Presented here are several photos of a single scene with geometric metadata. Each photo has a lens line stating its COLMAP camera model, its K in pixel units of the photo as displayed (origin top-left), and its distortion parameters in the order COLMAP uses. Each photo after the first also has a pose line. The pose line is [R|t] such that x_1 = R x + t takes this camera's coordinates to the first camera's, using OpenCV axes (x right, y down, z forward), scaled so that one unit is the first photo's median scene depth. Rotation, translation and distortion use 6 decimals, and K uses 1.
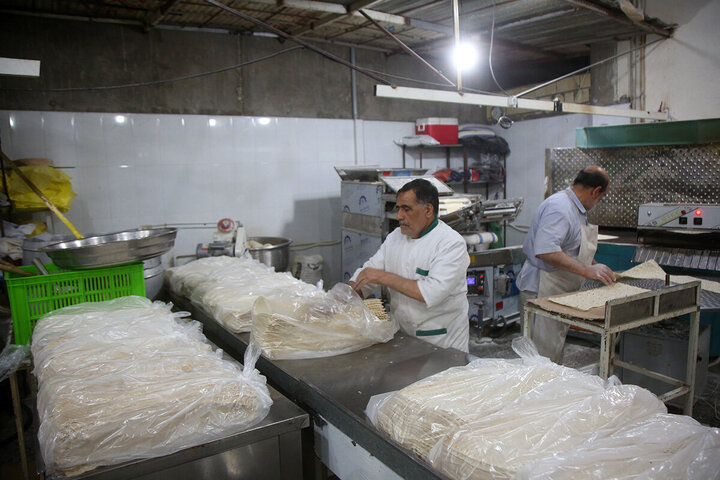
lens RADIAL K [[505.8, 0, 374.3], [0, 505.8, 239.7], [0, 0, 1]] dist [-0.101355, 0.076311]
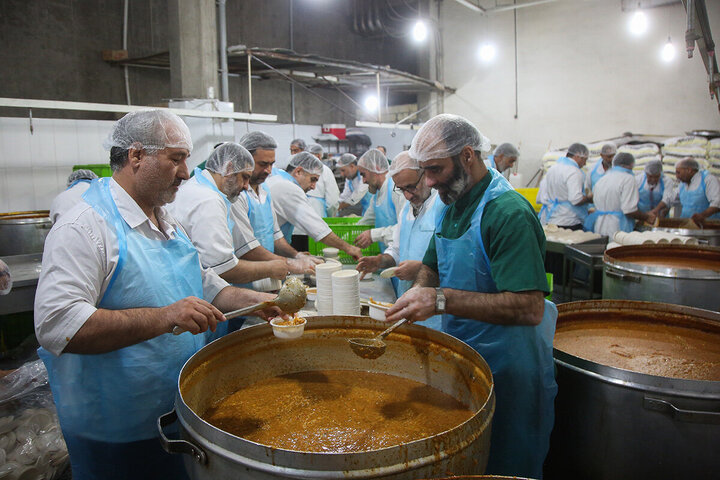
lens RADIAL K [[520.7, 0, 359.3], [0, 520.7, 228.0], [0, 0, 1]] dist [-0.107560, 0.085637]
pose [[0.935057, -0.031160, 0.353124, -0.578753], [0.029716, 0.999513, 0.009513, 0.135048], [-0.353249, 0.001598, 0.935528, -0.930202]]
